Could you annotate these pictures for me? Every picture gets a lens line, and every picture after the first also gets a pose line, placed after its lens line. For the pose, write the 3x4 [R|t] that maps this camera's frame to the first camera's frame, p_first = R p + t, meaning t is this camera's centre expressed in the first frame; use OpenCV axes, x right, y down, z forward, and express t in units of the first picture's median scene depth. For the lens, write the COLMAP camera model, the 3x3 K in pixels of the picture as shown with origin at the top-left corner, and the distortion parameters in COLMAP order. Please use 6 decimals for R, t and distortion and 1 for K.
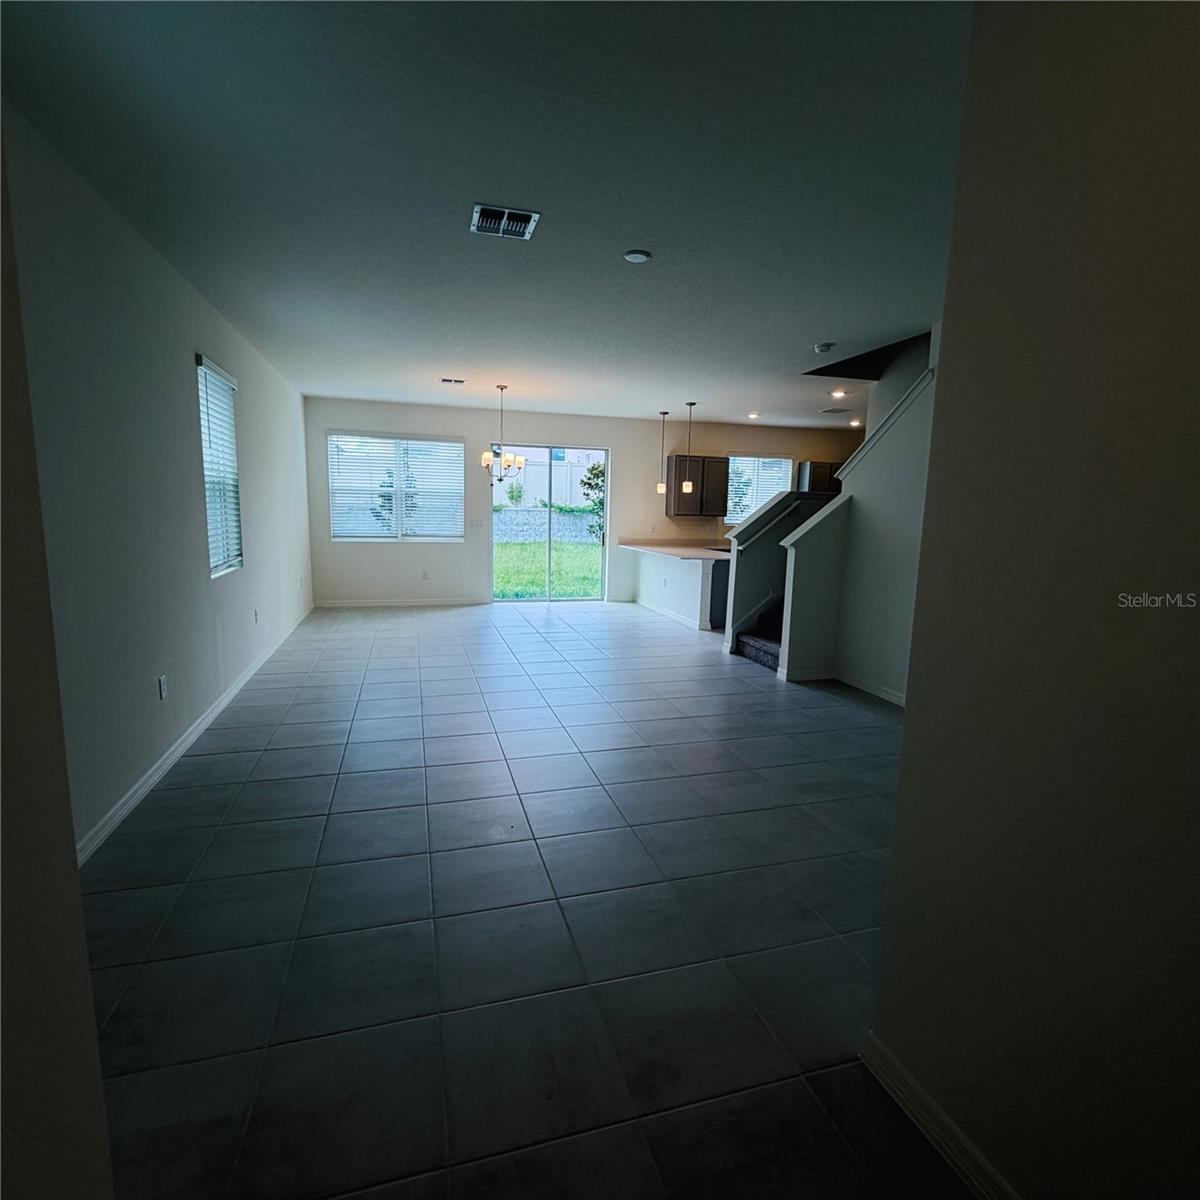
lens RADIAL K [[641.0, 0, 601.0], [0, 641.0, 604.2], [0, 0, 1]] dist [0.001627, 0.000626]
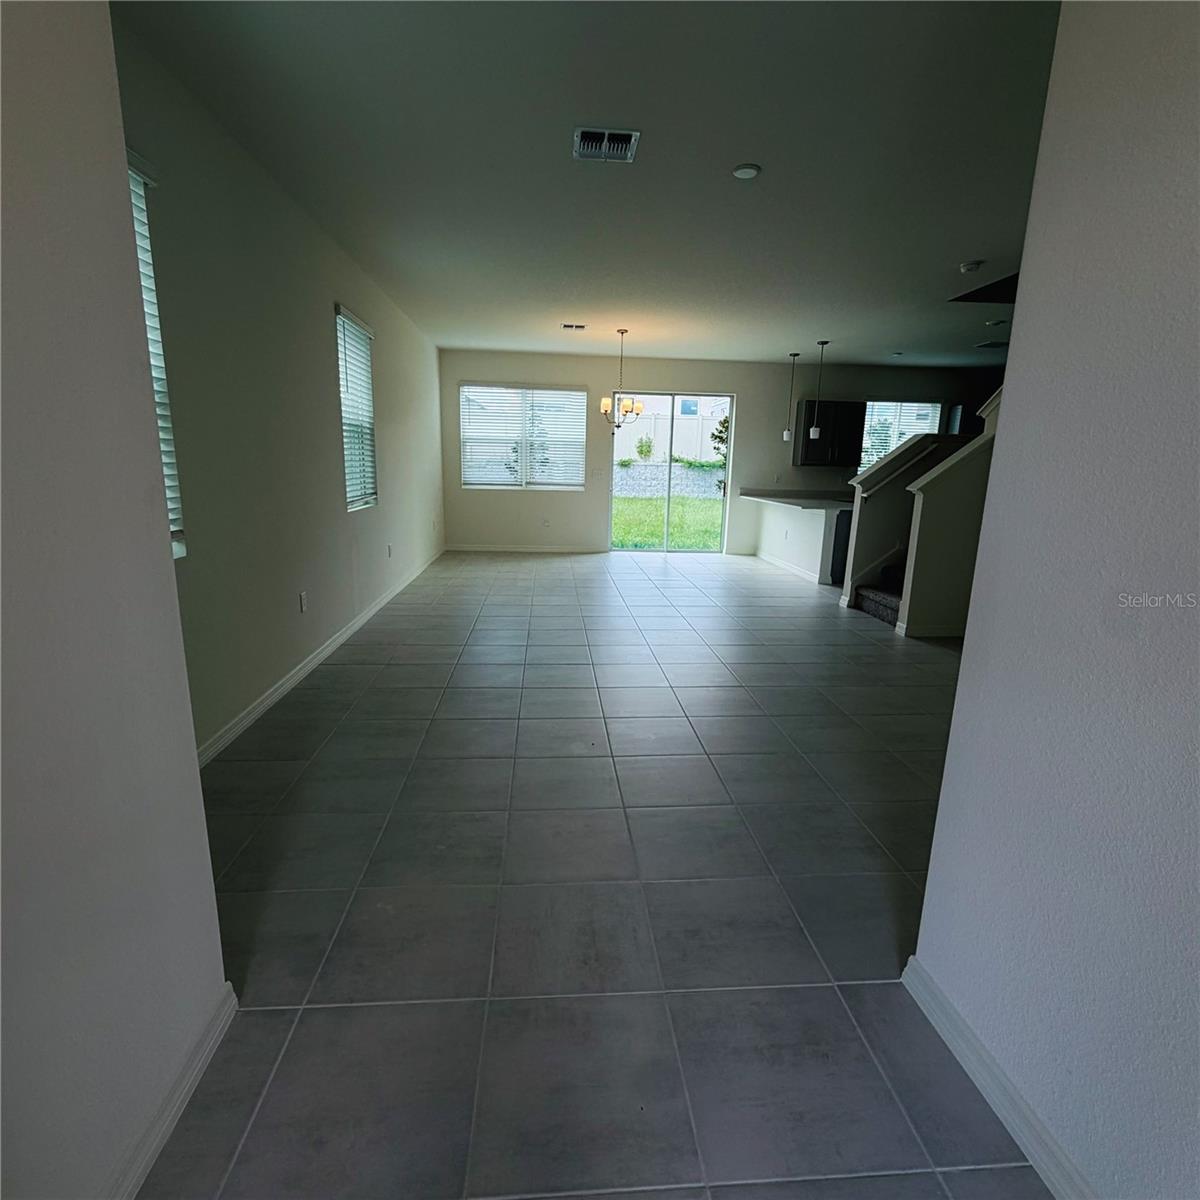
lens RADIAL K [[641.0, 0, 600.8], [0, 641.0, 605.5], [0, 0, 1]] dist [0.001627, 0.000626]
pose [[0.978864, 0.043875, -0.199749, 0.033830], [-0.030955, 0.997249, 0.067357, 0.022372], [0.202155, -0.059750, 0.977529, -0.005668]]
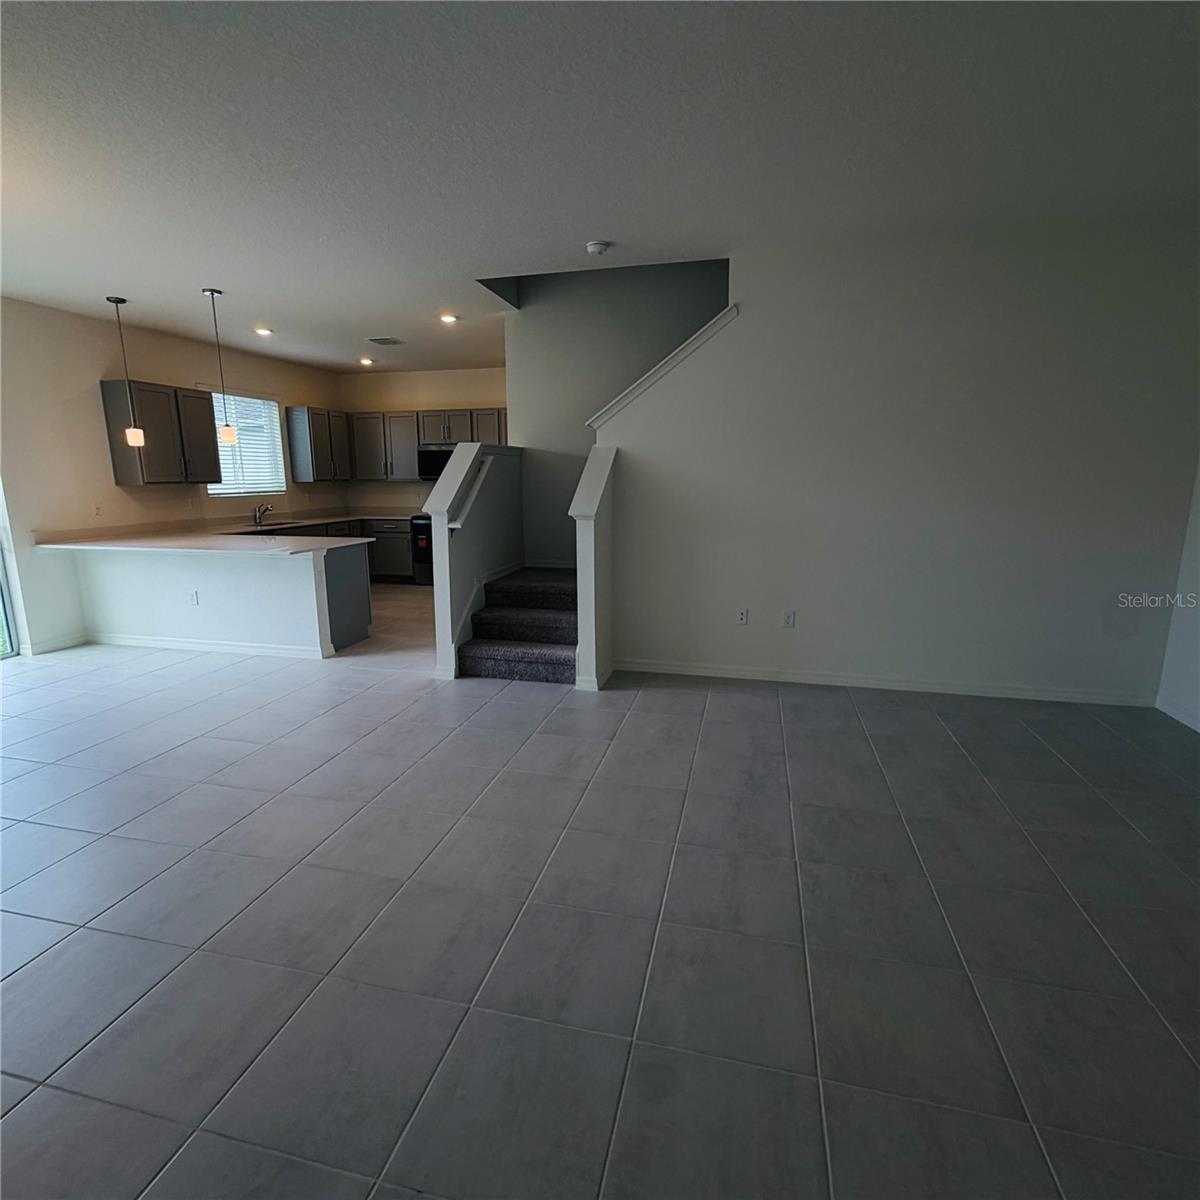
lens RADIAL K [[641.0, 0, 600.1], [0, 641.0, 600.9], [0, 0, 1]] dist [0.001627, 0.000626]
pose [[0.503767, -0.193417, 0.841908, -0.297732], [0.147760, 0.979541, 0.136622, -0.079712], [-0.851109, 0.055574, 0.522040, 0.518751]]
